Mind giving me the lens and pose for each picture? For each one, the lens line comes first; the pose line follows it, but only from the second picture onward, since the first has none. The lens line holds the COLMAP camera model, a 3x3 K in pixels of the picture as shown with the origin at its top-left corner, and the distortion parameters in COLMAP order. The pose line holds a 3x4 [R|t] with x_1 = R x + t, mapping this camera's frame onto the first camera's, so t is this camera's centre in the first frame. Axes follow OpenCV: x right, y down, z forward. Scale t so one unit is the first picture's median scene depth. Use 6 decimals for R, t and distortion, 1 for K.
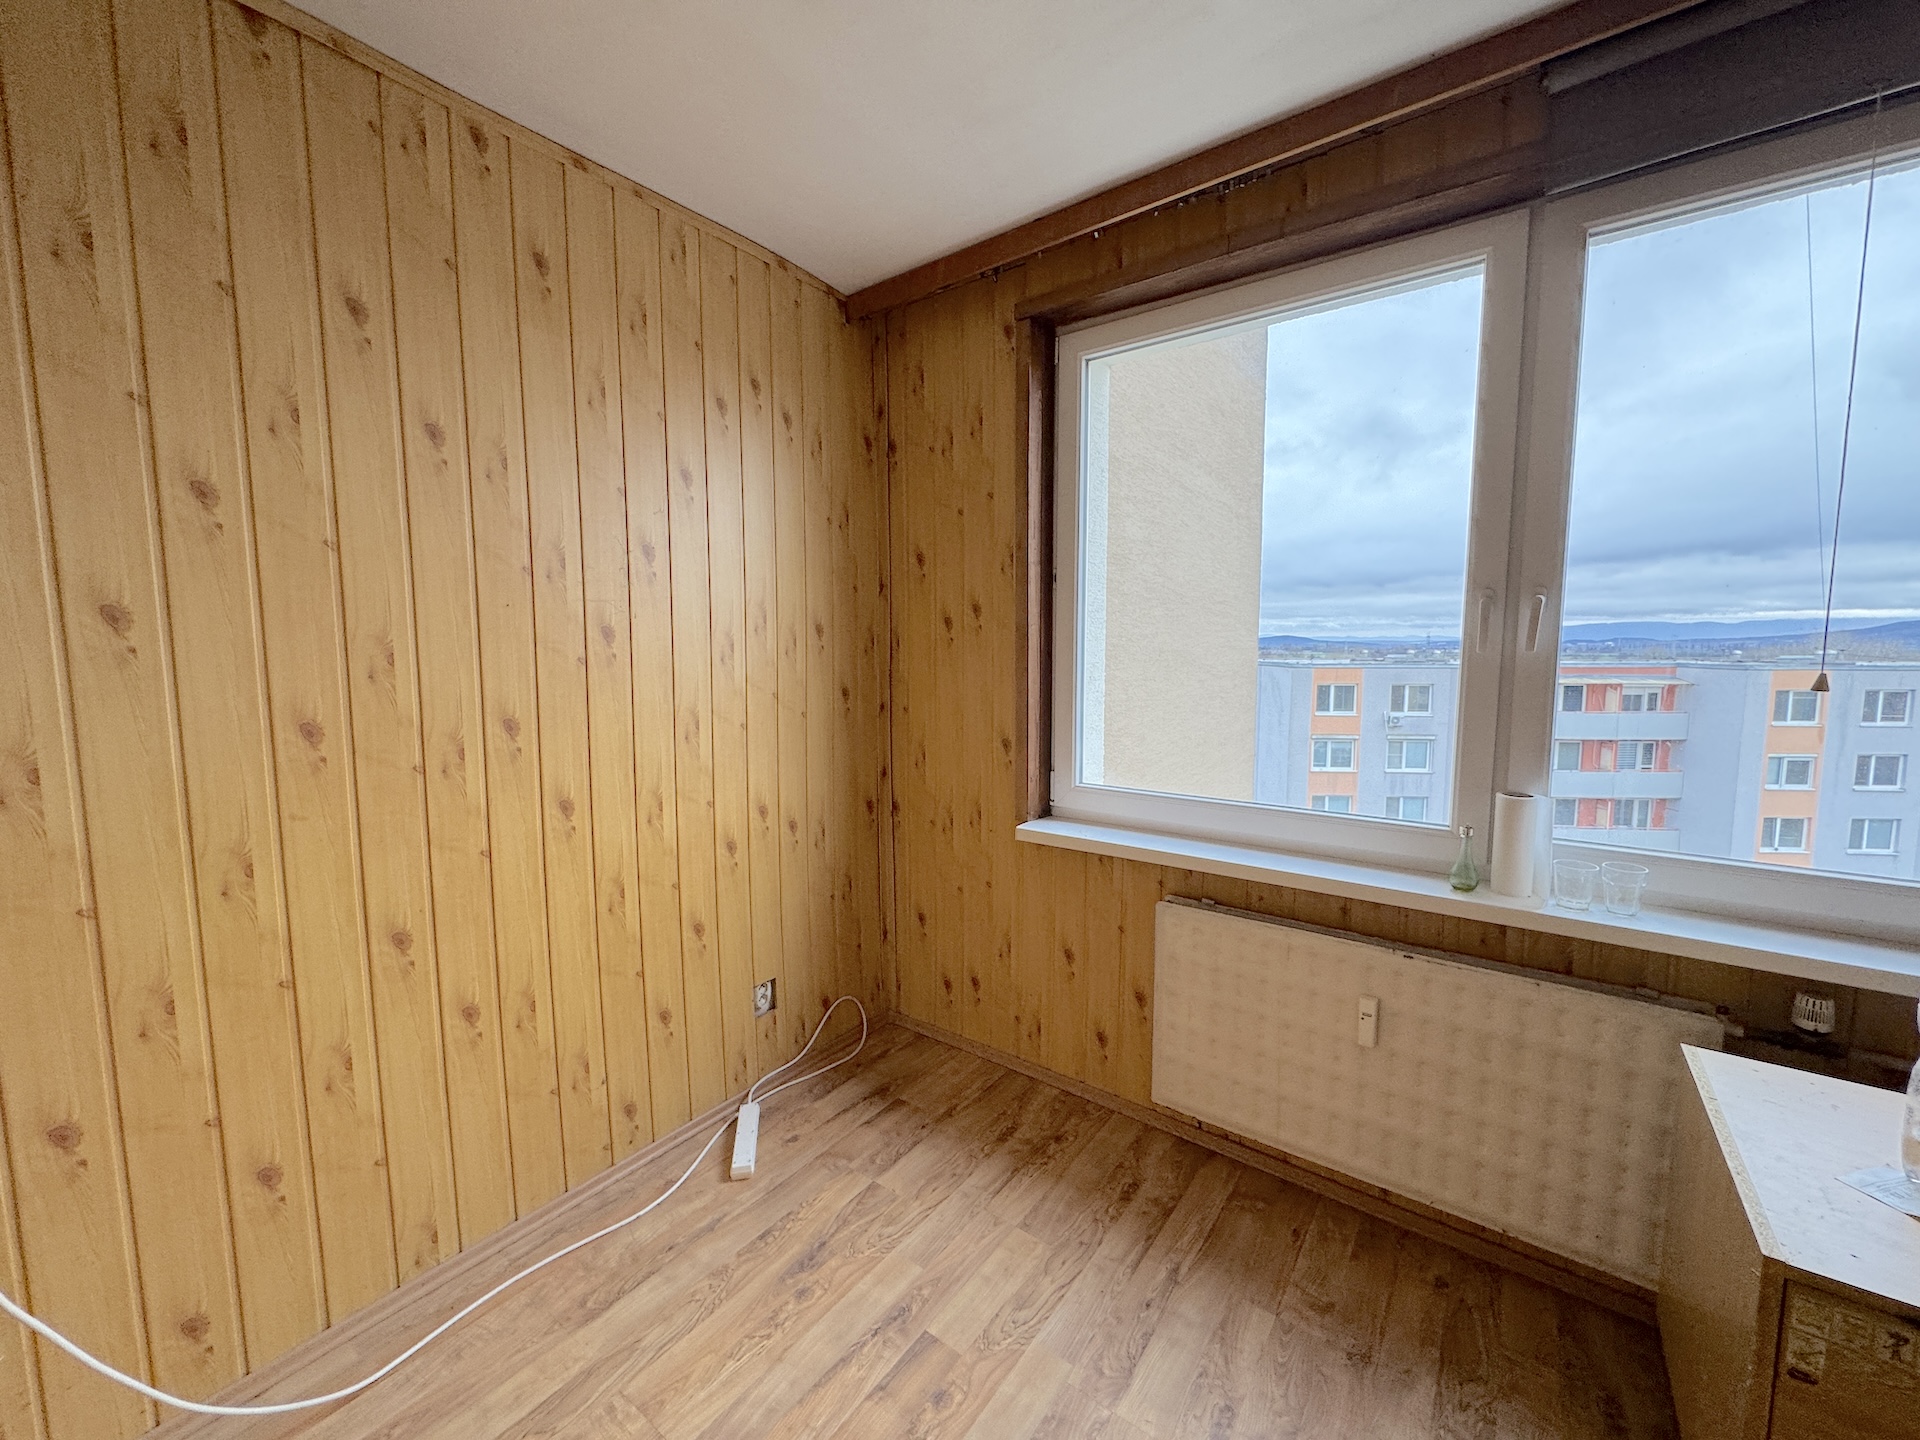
lens RADIAL K [[761.3, 0, 957.5], [0, 761.3, 715.3], [0, 0, 1]] dist [-0.004149, 0.000161]
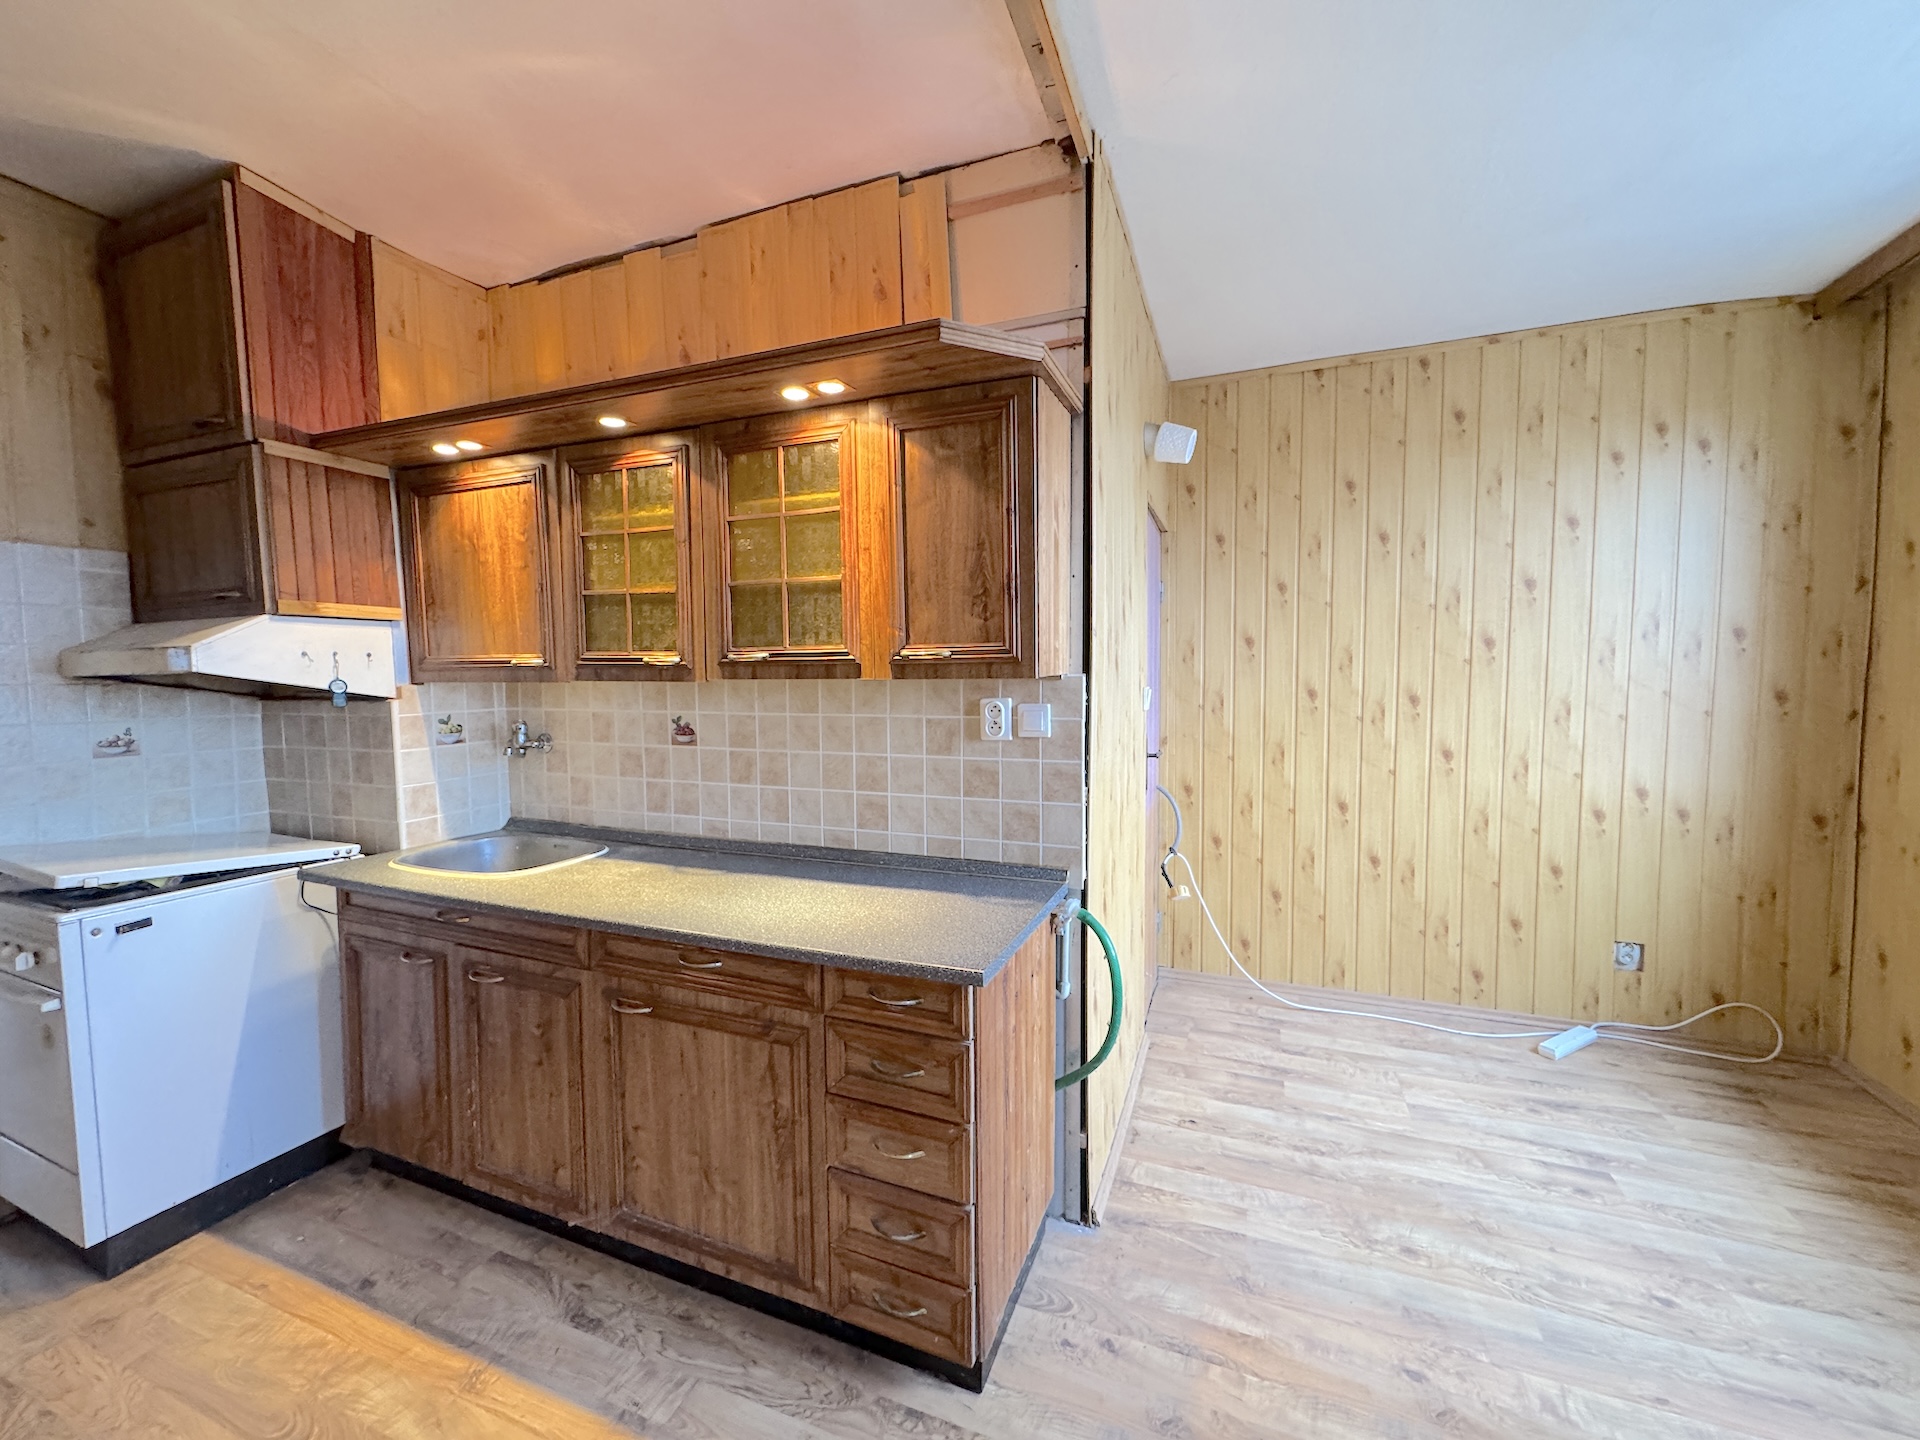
lens RADIAL K [[761.3, 0, 958.0], [0, 761.3, 721.9], [0, 0, 1]] dist [-0.004149, 0.000161]
pose [[0.256498, 0.062213, -0.964540, 0.686238], [-0.085134, 0.995502, 0.041570, 0.069618], [0.962788, 0.071453, 0.260641, -0.359856]]
